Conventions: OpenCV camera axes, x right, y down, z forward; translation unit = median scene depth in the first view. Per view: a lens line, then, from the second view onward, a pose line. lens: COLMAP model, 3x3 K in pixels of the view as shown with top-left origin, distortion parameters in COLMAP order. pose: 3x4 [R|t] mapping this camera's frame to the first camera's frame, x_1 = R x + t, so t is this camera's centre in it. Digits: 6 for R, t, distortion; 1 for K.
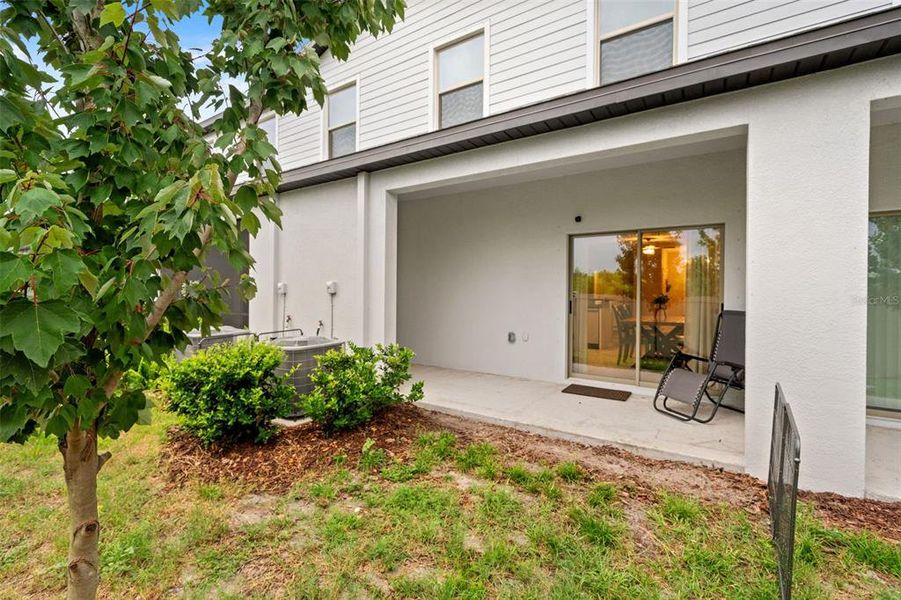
lens RADIAL K [[419.6, 0, 443.9], [0, 419.6, 304.8], [0, 0, 1]] dist [0.000188, -0.000056]
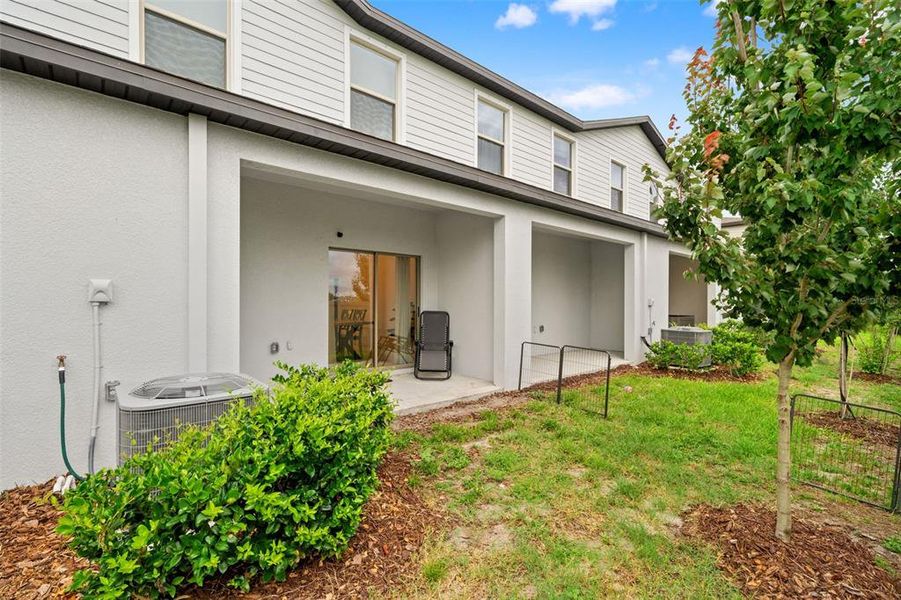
lens RADIAL K [[419.6, 0, 443.9], [0, 419.6, 304.8], [0, 0, 1]] dist [0.000188, -0.000056]
pose [[0.212216, -0.007663, 0.977193, -0.735214], [0.037110, 0.999311, -0.000223, -0.006698], [-0.976518, 0.036311, 0.212354, 0.488495]]
